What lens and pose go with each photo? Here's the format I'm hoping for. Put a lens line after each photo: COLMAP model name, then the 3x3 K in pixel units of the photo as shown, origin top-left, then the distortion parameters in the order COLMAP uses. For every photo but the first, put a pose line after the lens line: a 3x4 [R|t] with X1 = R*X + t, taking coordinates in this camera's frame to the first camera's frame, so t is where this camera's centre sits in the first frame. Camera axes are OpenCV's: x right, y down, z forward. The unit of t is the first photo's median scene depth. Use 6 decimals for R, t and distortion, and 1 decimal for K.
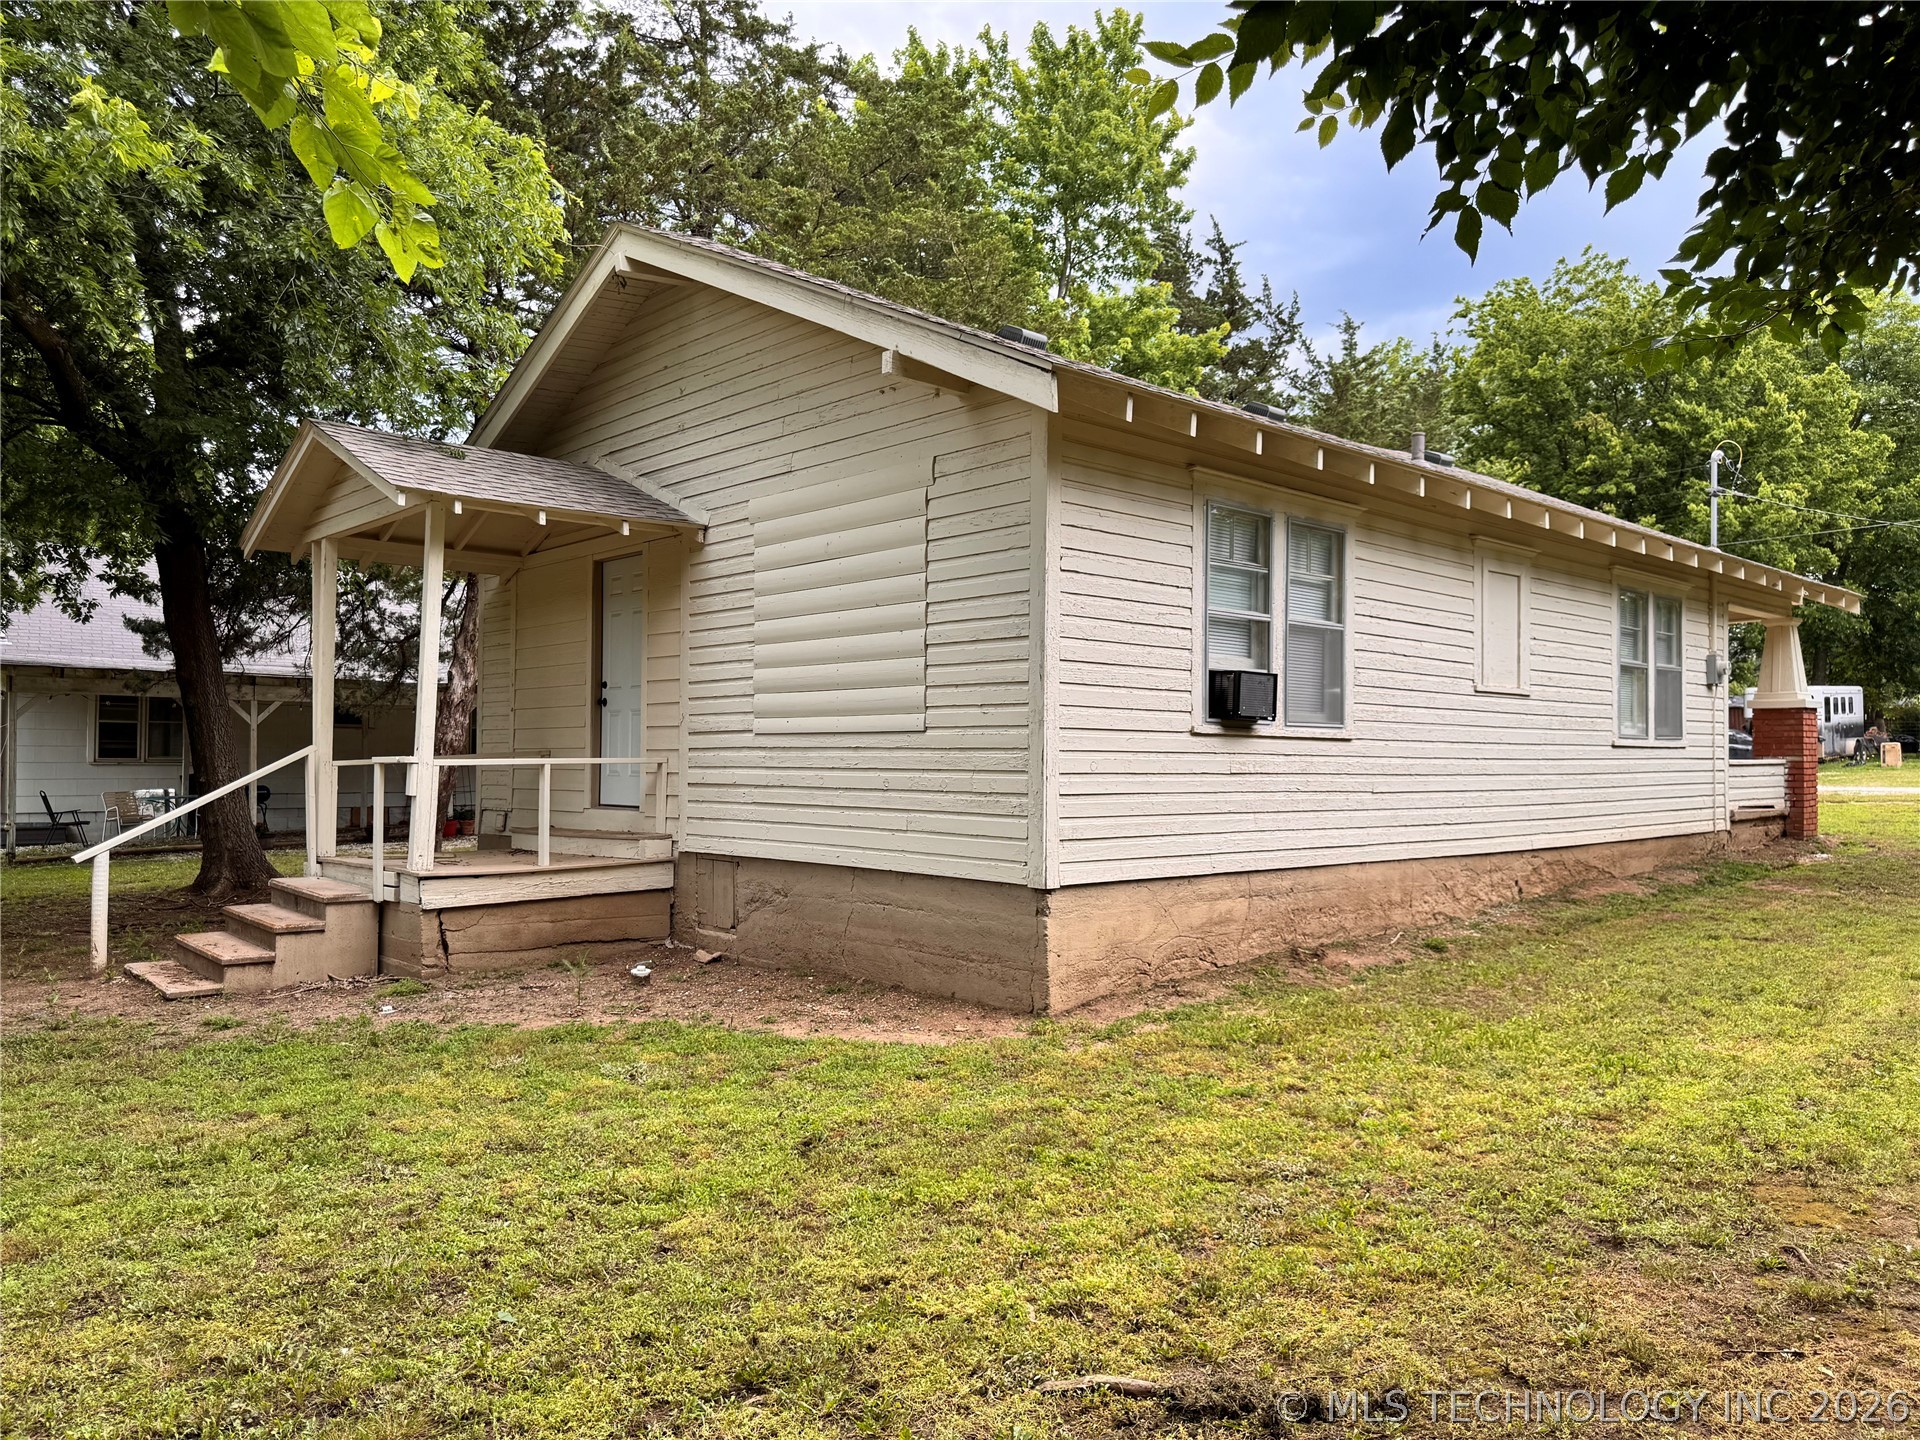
lens RADIAL K [[1359.9, 0, 967.0], [0, 1359.9, 731.7], [0, 0, 1]] dist [0.058784, -0.070037]
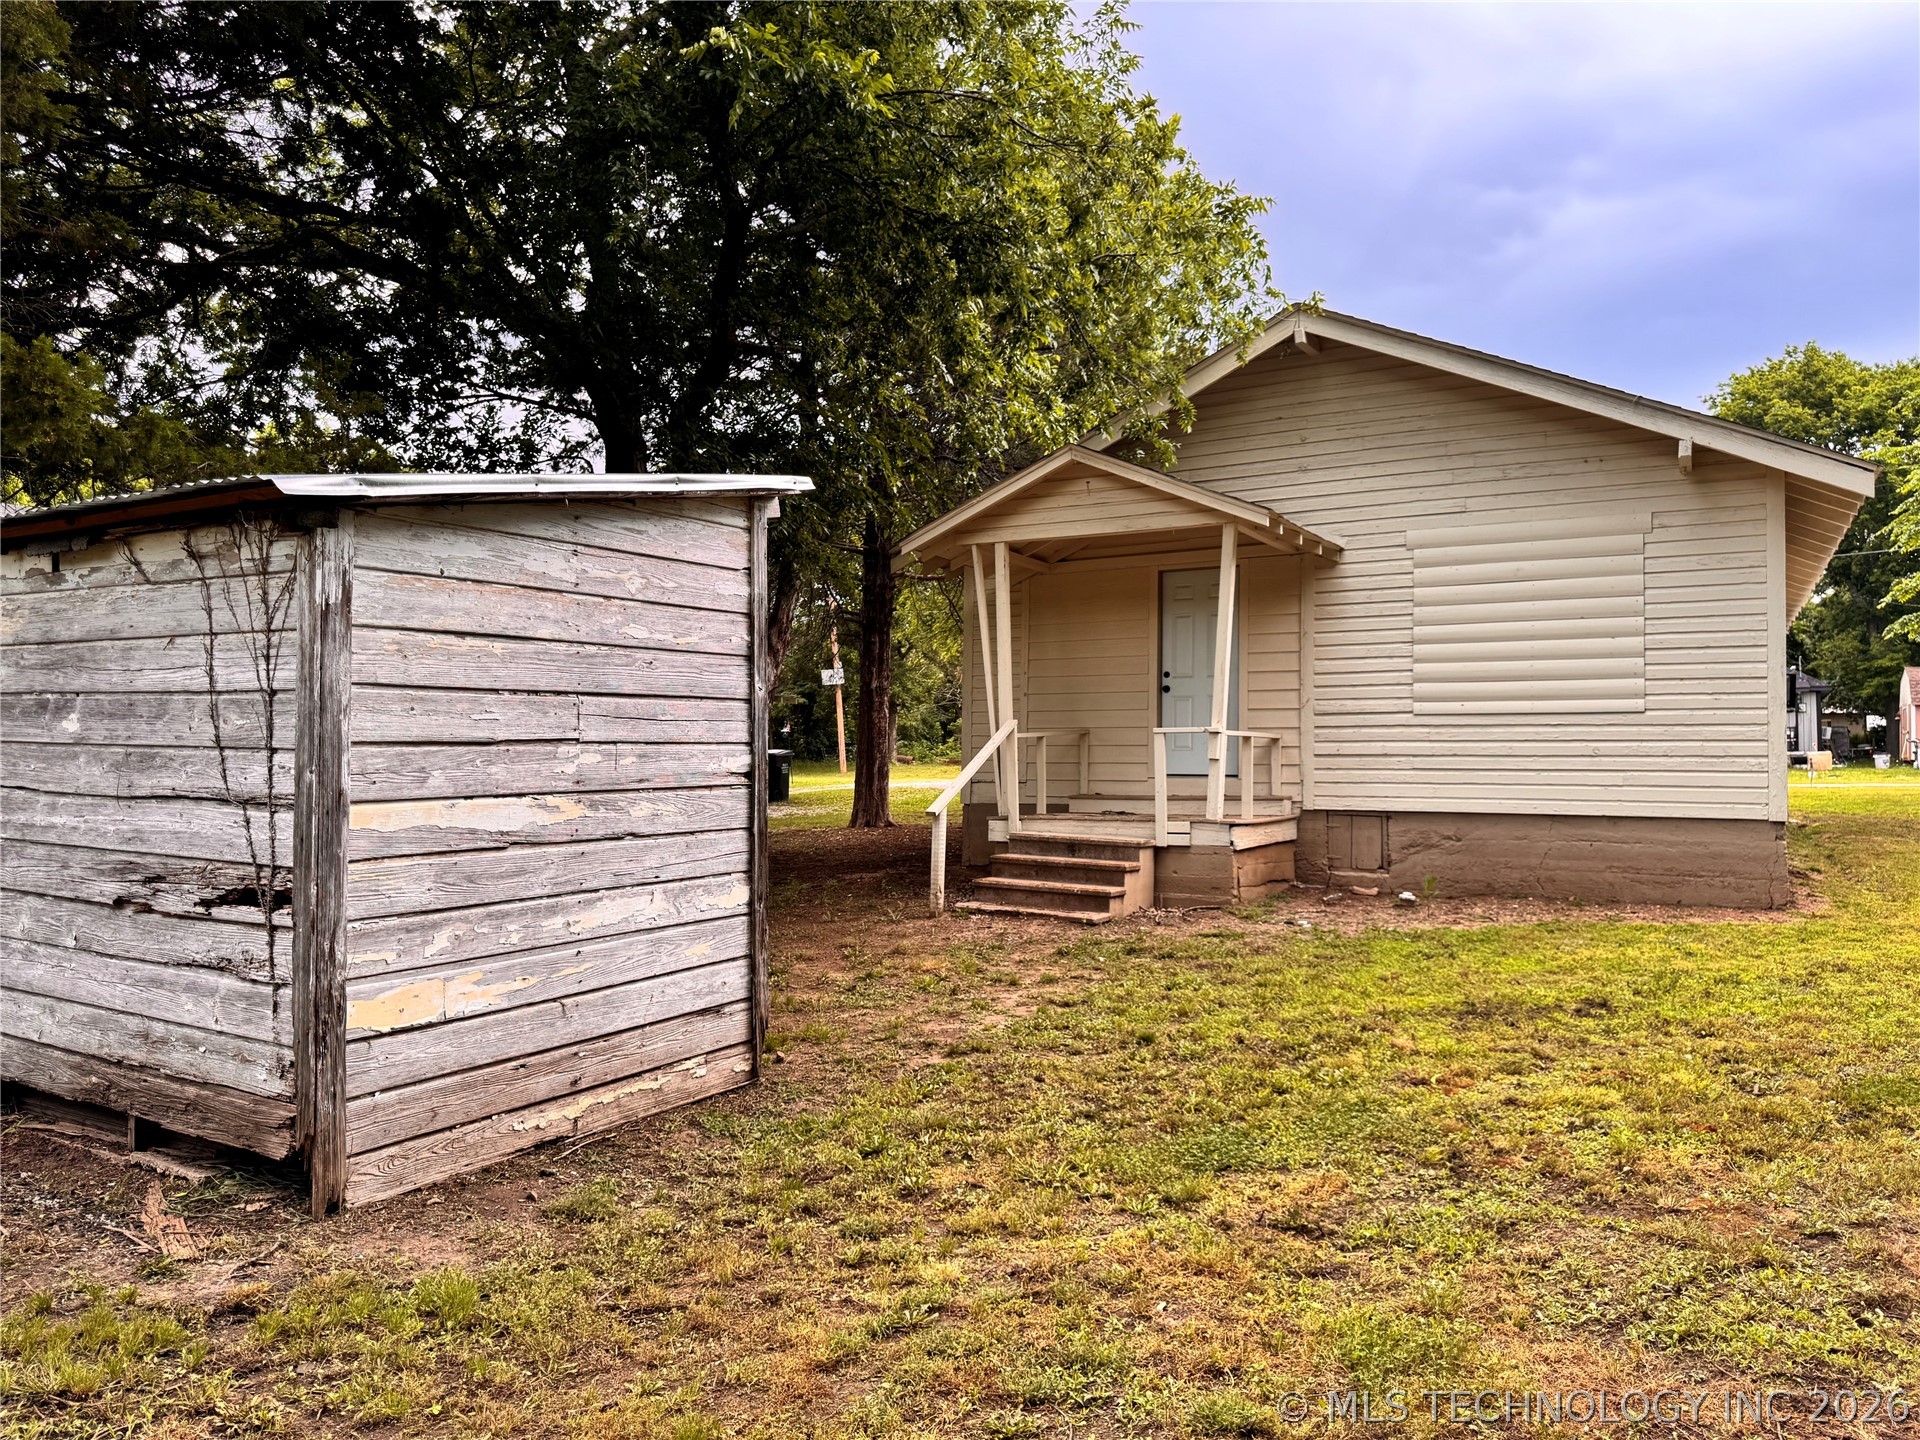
lens RADIAL K [[1359.9, 0, 947.0], [0, 1359.9, 726.5], [0, 0, 1]] dist [0.058784, -0.070037]
pose [[0.948145, 0.017812, 0.317338, -0.970504], [-0.013320, 0.999778, -0.016321, 0.039409], [-0.317558, 0.011248, 0.948172, -0.073826]]
